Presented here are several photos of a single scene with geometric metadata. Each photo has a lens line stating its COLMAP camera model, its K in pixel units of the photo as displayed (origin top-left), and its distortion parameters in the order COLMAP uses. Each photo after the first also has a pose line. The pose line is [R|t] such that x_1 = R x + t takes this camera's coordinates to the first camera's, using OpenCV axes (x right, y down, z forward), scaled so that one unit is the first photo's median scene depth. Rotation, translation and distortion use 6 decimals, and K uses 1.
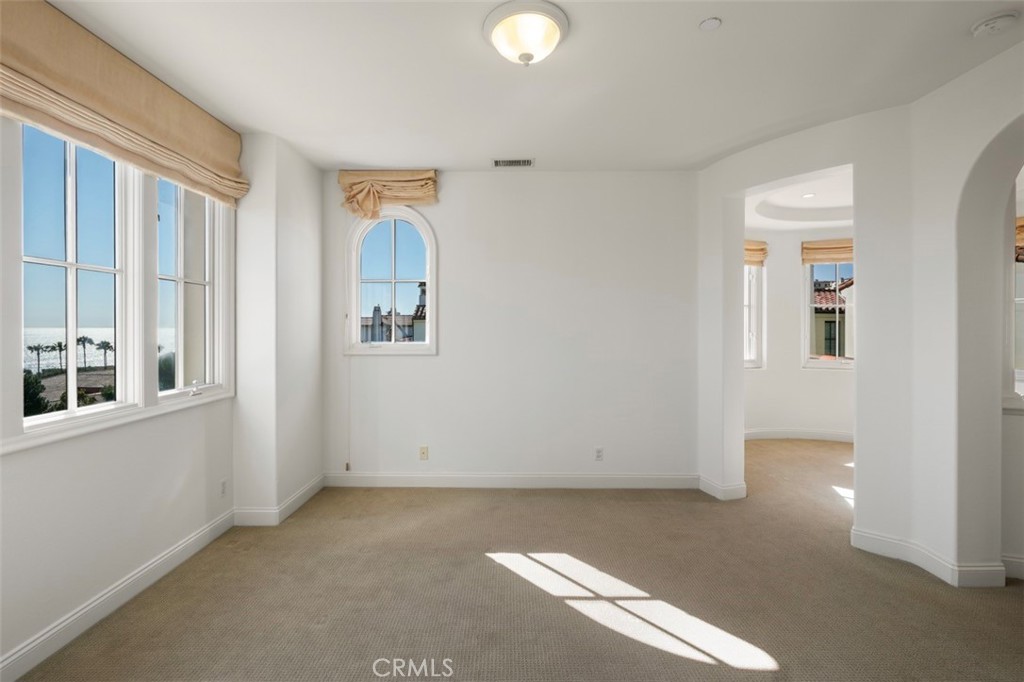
lens RADIAL K [[465.2, 0, 514.8], [0, 465.2, 331.3], [0, 0, 1]] dist [0.000836, 0.000092]
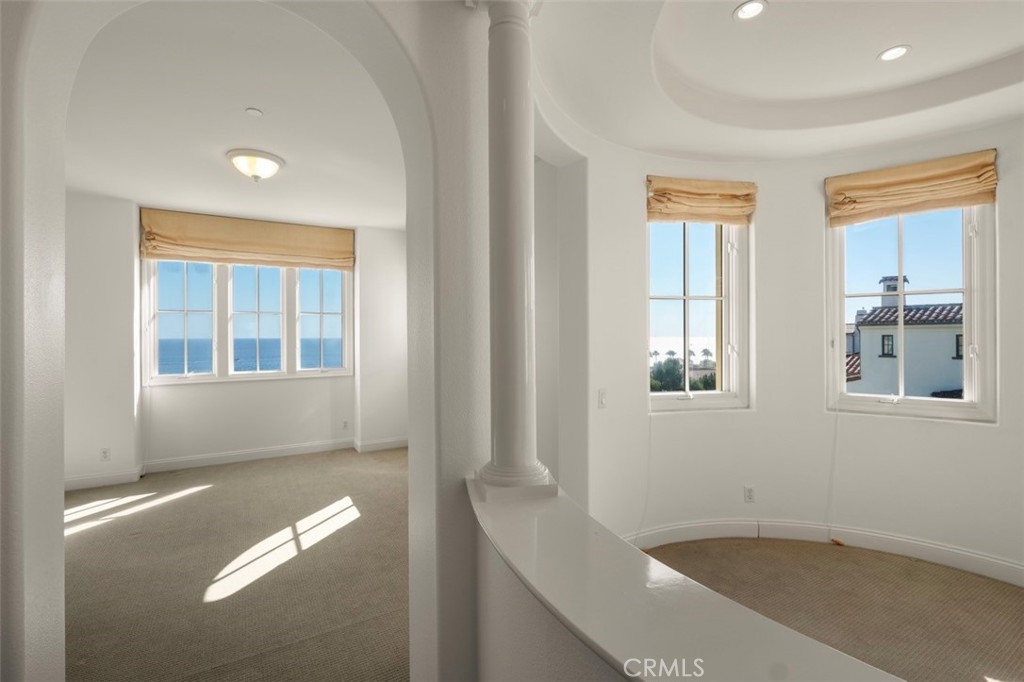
lens RADIAL K [[465.2, 0, 514.8], [0, 465.2, 331.3], [0, 0, 1]] dist [0.000836, 0.000092]
pose [[0.476451, -0.016985, -0.879037, 1.316261], [-0.000108, 0.999812, -0.019377, 0.003804], [0.879201, 0.009327, 0.476360, 0.709130]]
